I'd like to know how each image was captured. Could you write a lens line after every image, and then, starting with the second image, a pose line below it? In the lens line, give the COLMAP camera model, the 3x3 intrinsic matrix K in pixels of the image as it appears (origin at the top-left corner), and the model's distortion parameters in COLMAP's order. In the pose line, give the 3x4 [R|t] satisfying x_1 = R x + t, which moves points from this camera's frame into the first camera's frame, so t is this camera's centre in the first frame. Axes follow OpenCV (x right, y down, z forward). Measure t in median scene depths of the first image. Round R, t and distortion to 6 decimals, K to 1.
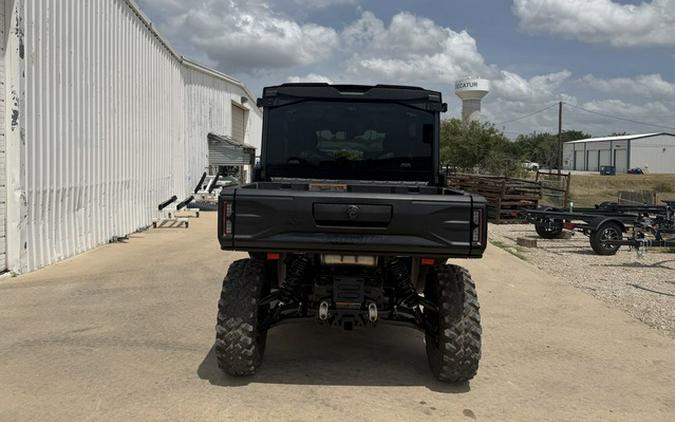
lens RADIAL K [[488.2, 0, 337.3], [0, 488.2, 173.2], [0, 0, 1]] dist [0.006624, -0.005672]
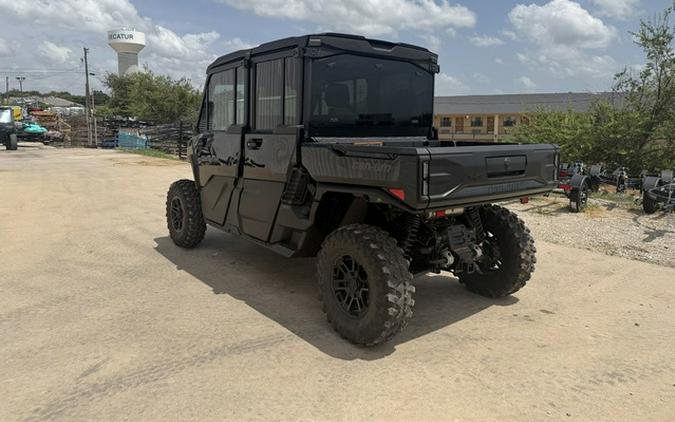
lens RADIAL K [[488.2, 0, 337.3], [0, 488.2, 173.2], [0, 0, 1]] dist [0.006624, -0.005672]
pose [[0.766838, -0.078372, 0.637038, -0.471046], [0.023352, 0.995267, 0.094333, -0.005982], [-0.641415, -0.057462, 0.765039, 0.191534]]
